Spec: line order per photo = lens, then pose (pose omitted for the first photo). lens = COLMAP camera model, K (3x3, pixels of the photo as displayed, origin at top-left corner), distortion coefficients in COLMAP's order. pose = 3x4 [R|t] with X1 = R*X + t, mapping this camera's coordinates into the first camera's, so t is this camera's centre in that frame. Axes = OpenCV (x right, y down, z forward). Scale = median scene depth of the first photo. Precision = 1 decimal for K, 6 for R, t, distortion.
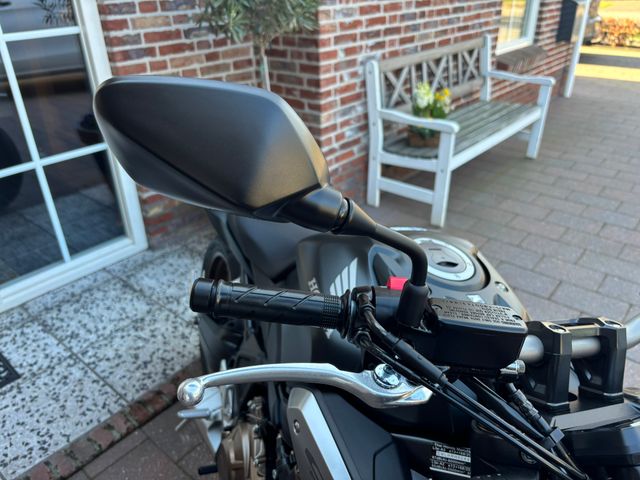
lens RADIAL K [[487.1, 0, 320.1], [0, 487.1, 240.0], [0, 0, 1]] dist [-0.007817, -0.003971]
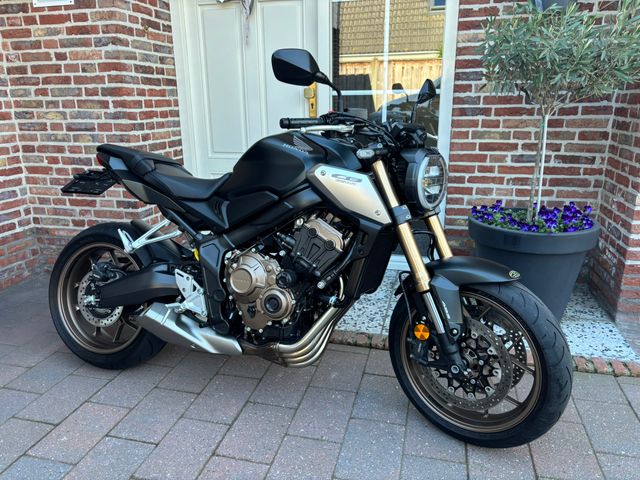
lens RADIAL K [[487.1, 0, 319.4], [0, 487.1, 240.3], [0, 0, 1]] dist [-0.007817, -0.003971]
pose [[0.440324, 0.262858, -0.858499, 0.565938], [-0.424951, 0.903316, 0.058623, 0.000976], [0.790906, 0.339007, 0.509454, 0.174488]]
